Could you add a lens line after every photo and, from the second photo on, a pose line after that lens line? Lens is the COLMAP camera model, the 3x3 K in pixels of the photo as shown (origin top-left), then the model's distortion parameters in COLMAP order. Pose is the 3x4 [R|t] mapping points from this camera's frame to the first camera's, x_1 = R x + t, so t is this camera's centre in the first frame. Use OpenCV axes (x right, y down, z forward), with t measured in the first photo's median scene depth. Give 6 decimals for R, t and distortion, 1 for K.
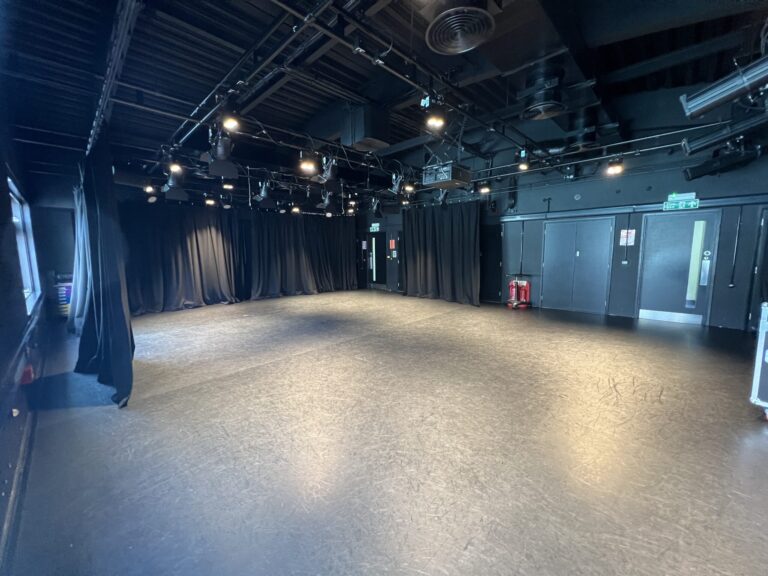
lens RADIAL K [[305.8, 0, 380.7], [0, 305.8, 285.9], [0, 0, 1]] dist [0.000633, -0.000260]
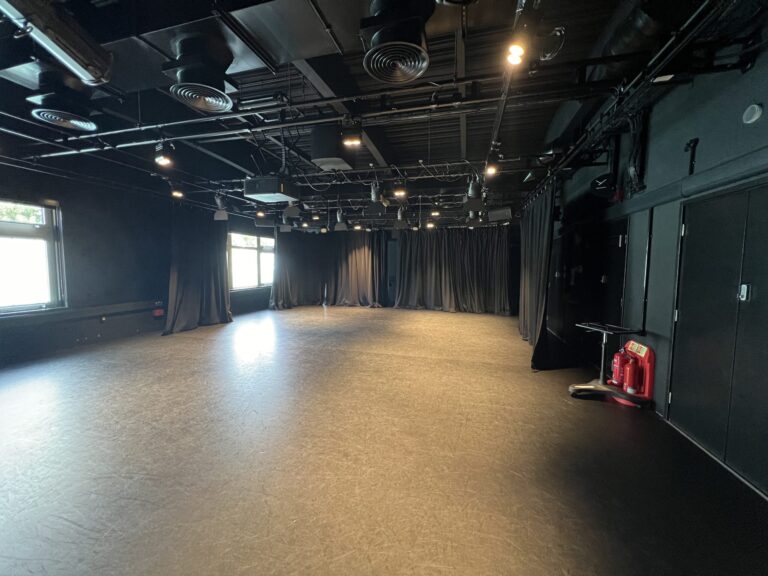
lens RADIAL K [[305.8, 0, 386.8], [0, 305.8, 288.9], [0, 0, 1]] dist [0.000633, -0.000260]
pose [[0.490223, 0.085904, -0.867353, 0.629968], [-0.116321, 0.992677, 0.032572, -0.065698], [0.863800, 0.084924, 0.496626, 0.447891]]
